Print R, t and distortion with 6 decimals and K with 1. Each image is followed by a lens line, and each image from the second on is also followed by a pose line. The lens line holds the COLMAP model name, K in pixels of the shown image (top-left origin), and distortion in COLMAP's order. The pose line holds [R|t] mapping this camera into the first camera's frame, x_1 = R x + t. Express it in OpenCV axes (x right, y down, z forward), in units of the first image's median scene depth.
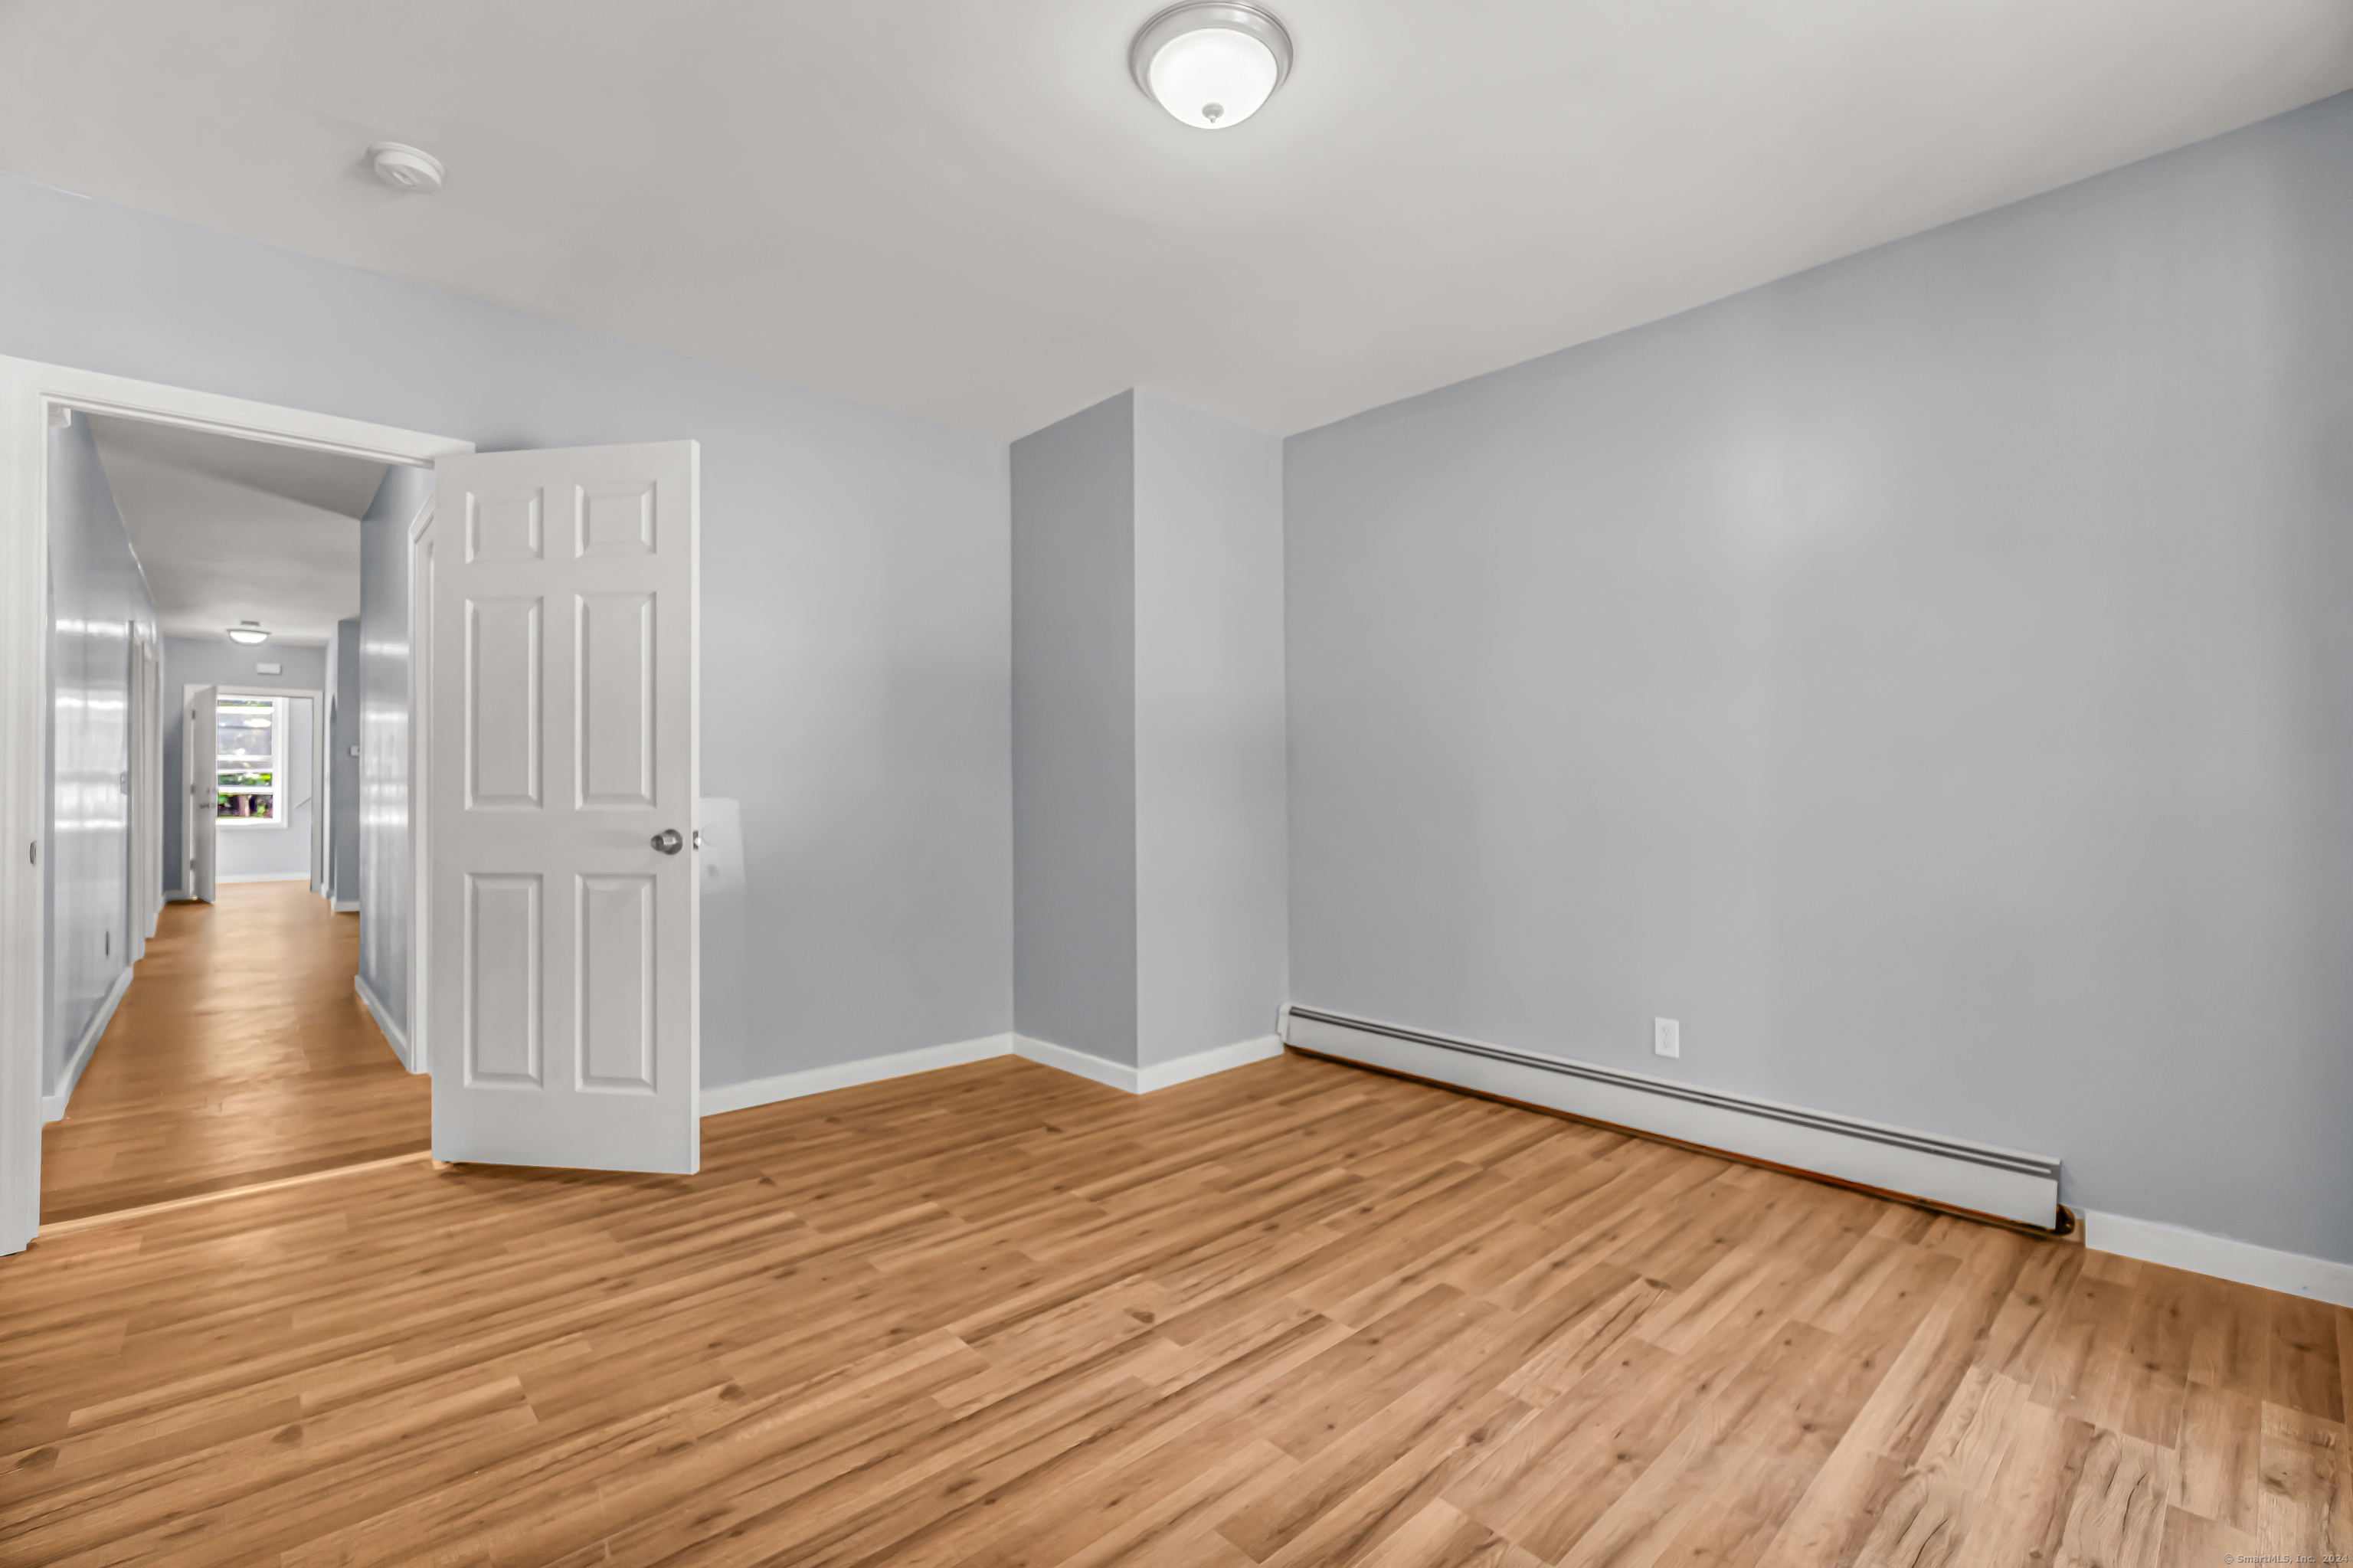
lens RADIAL K [[1012.0, 0, 1167.1], [0, 1012.0, 784.4], [0, 0, 1]] dist [-0.002353, 0.000506]
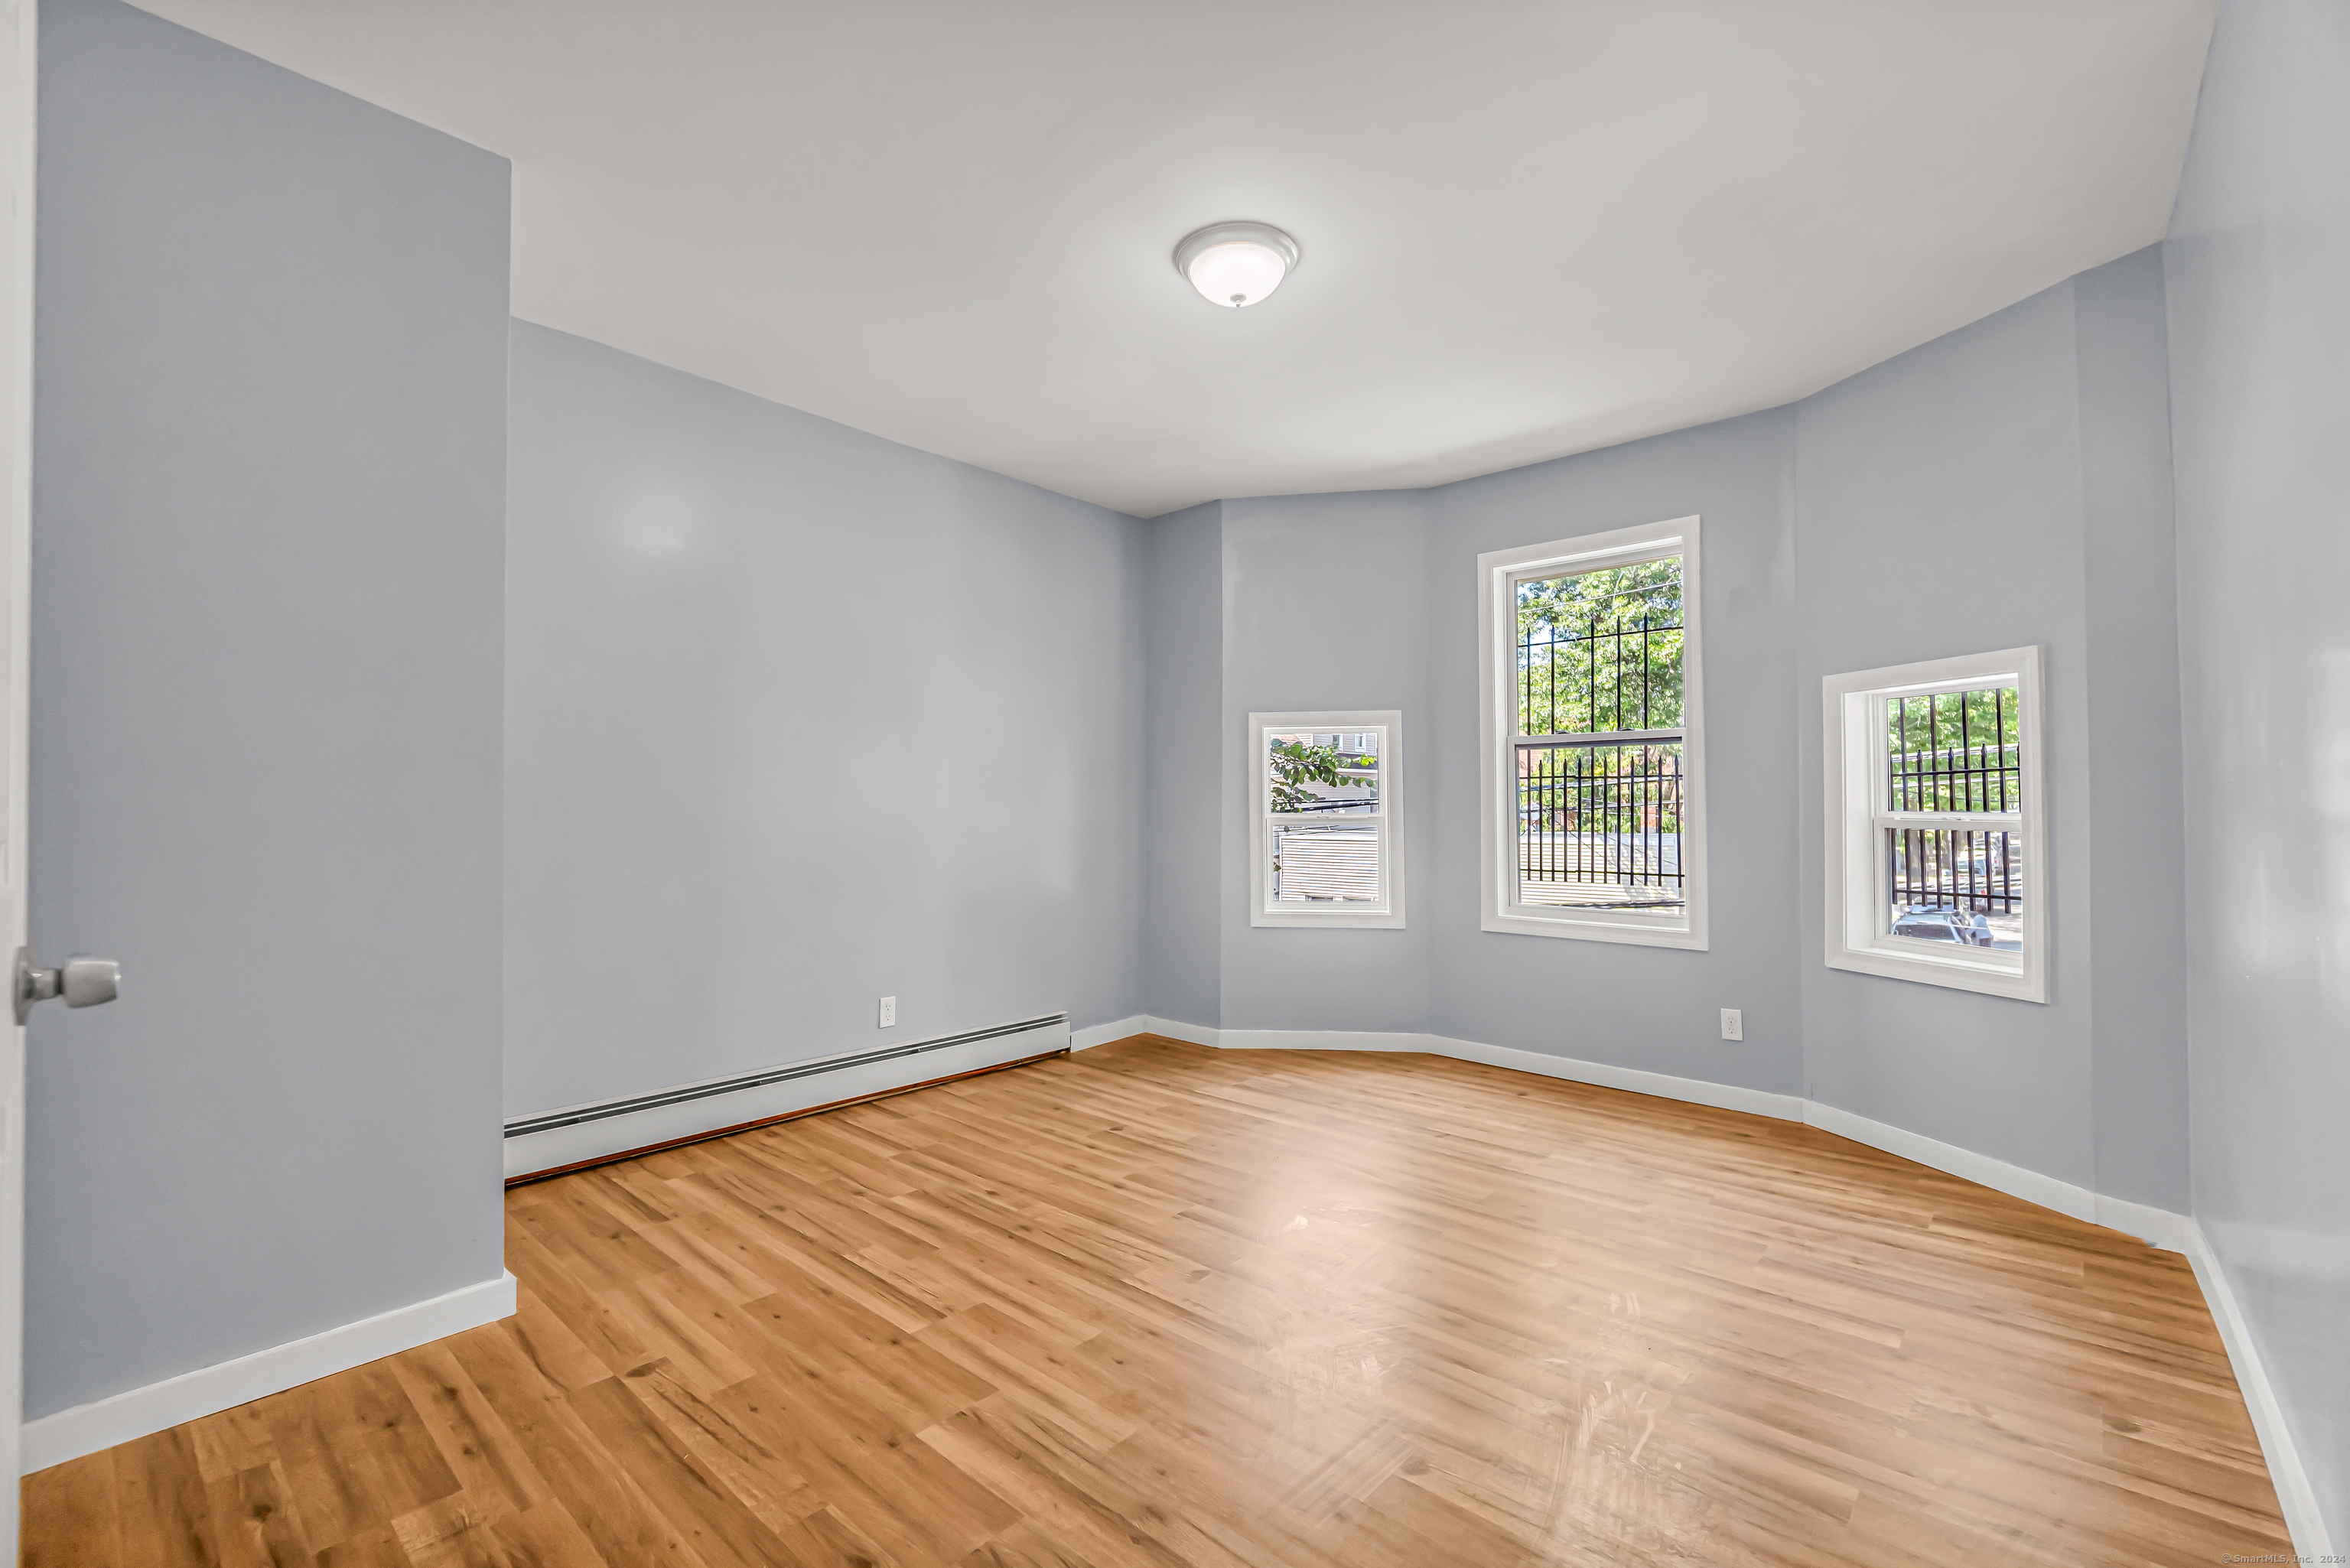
lens RADIAL K [[1010.6, 0, 1165.6], [0, 1010.6, 784.4], [0, 0, 1]] dist [-0.002353, 0.000506]
pose [[-0.102320, 0.031669, 0.994247, -0.992295], [-0.003620, 0.999475, -0.032208, 0.010253], [-0.994745, -0.006895, -0.102151, 0.985178]]
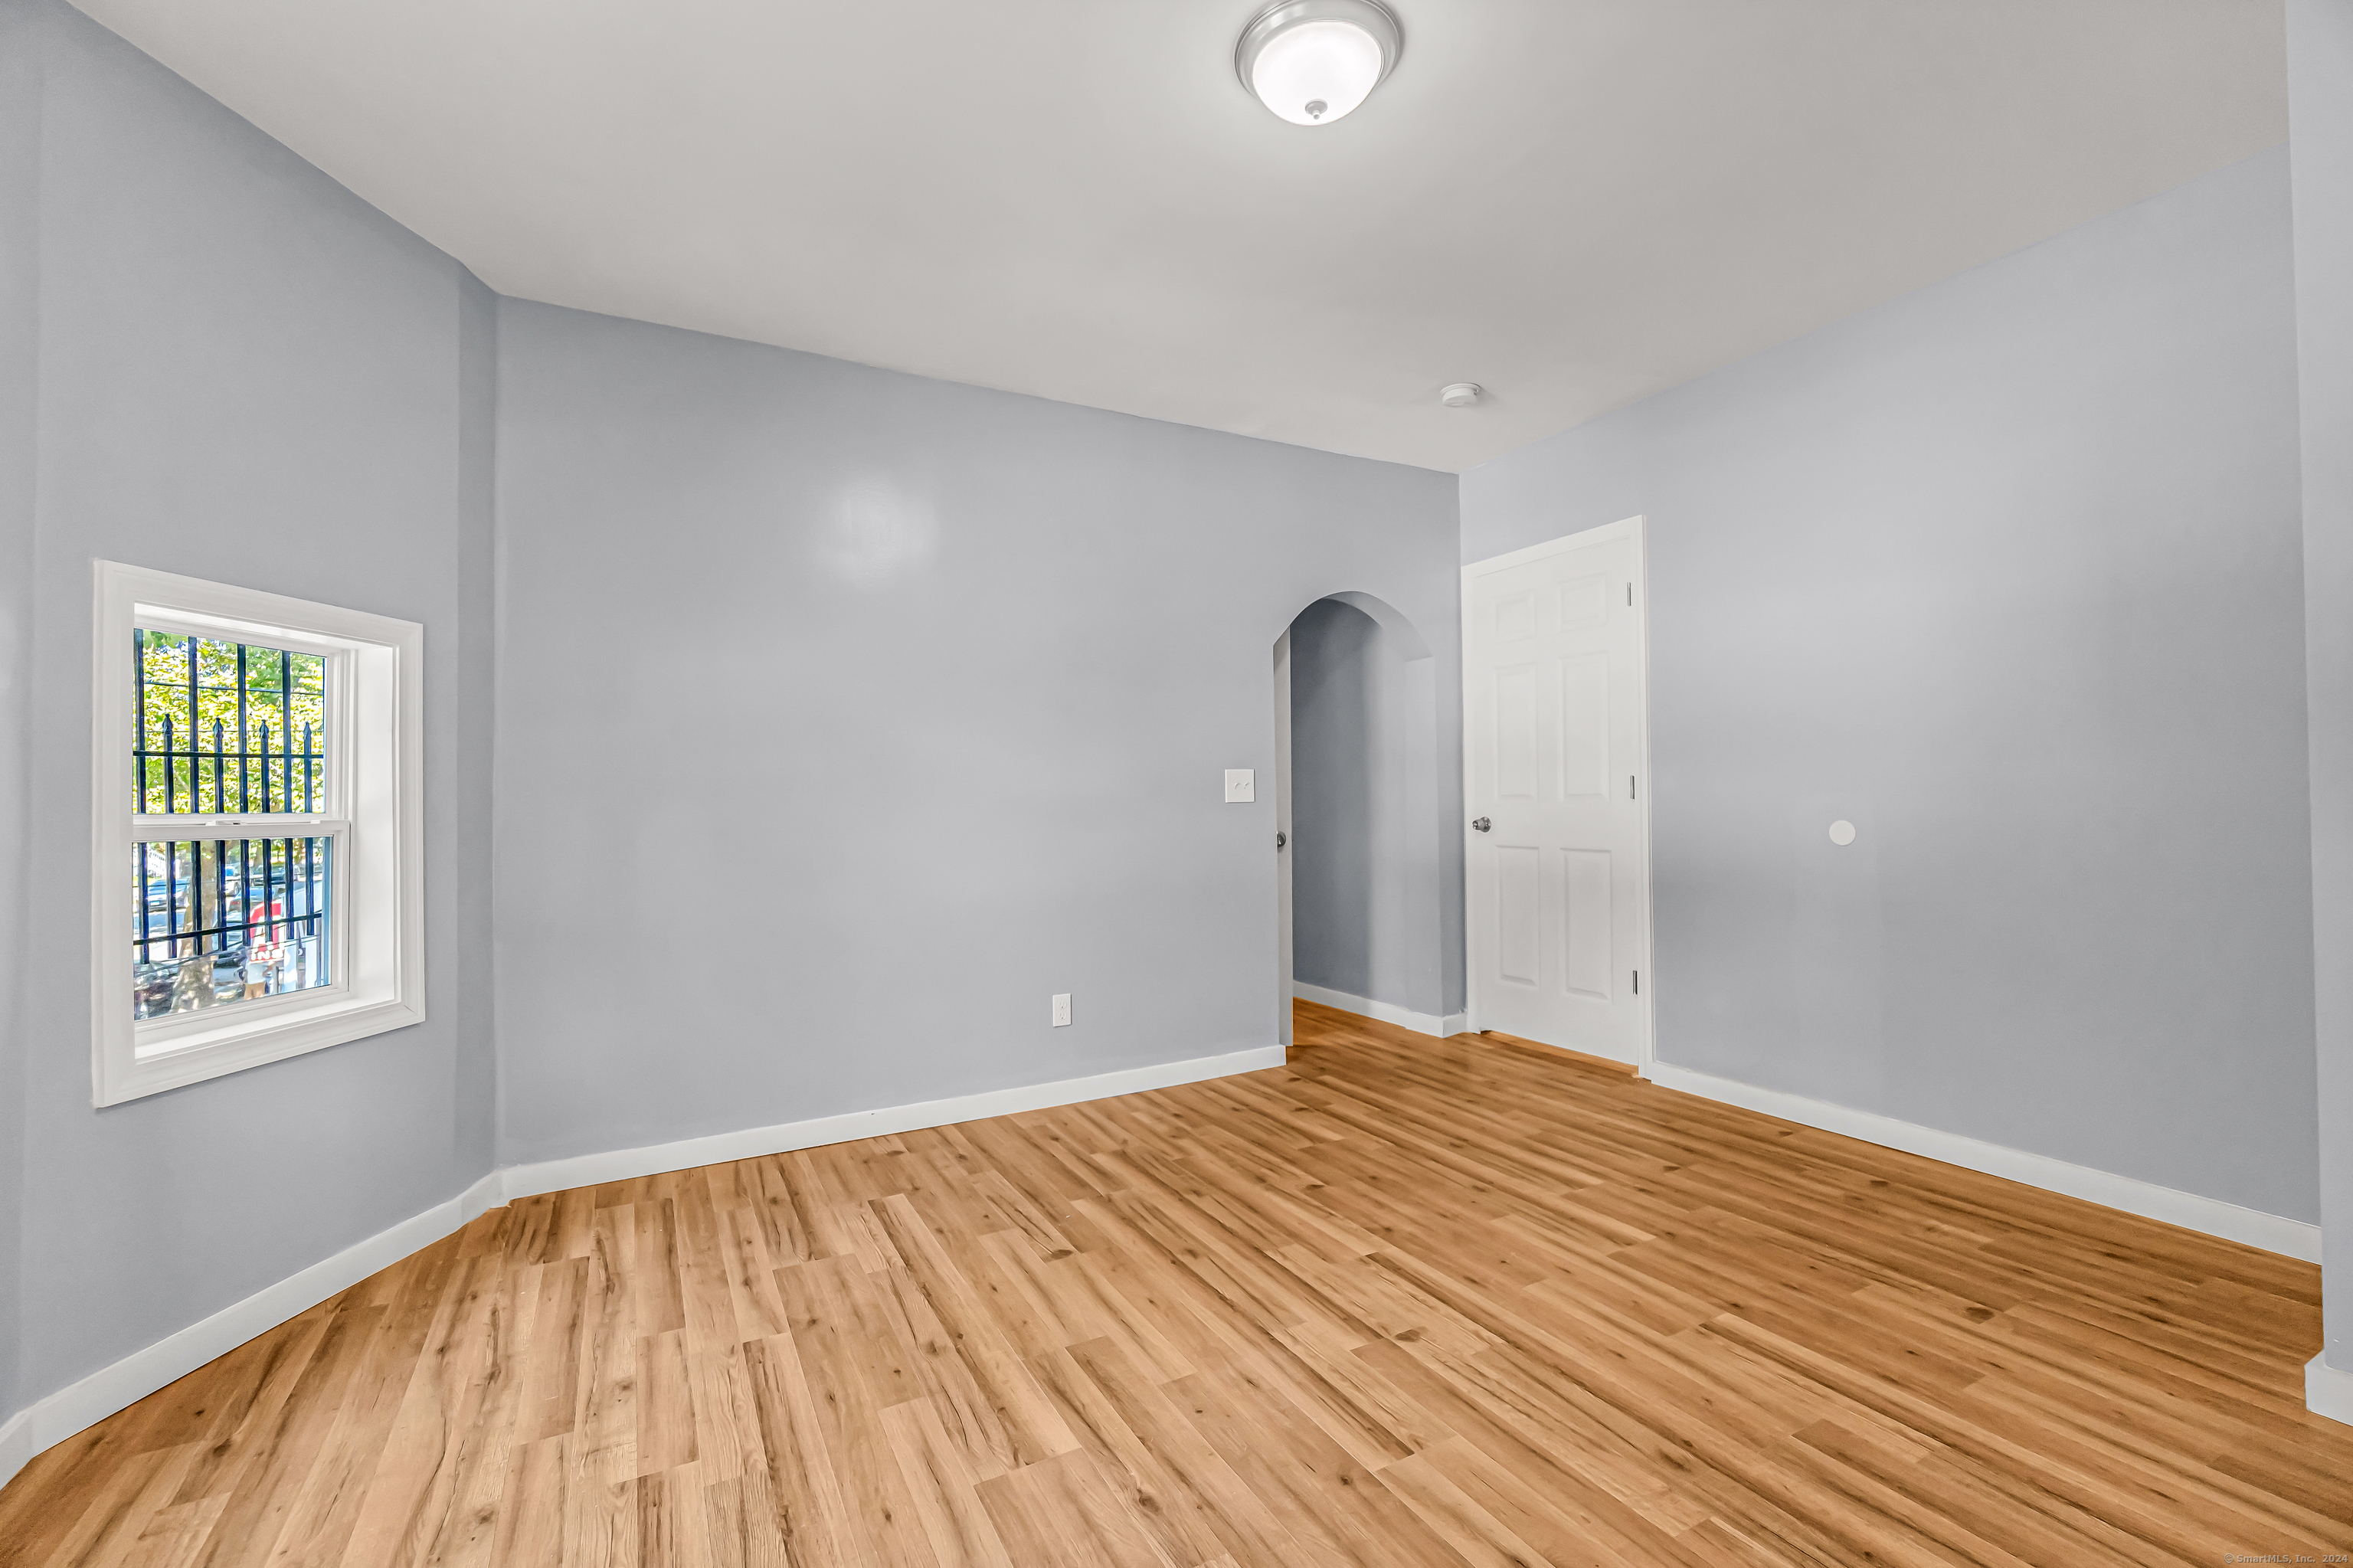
lens RADIAL K [[1012.0, 0, 1167.1], [0, 1012.0, 784.4], [0, 0, 1]] dist [-0.002353, 0.000506]
pose [[-0.242159, -0.008093, -0.970203, 0.829896], [0.022130, 0.999659, -0.013862, 0.006177], [0.969984, -0.024827, -0.241897, 0.870356]]
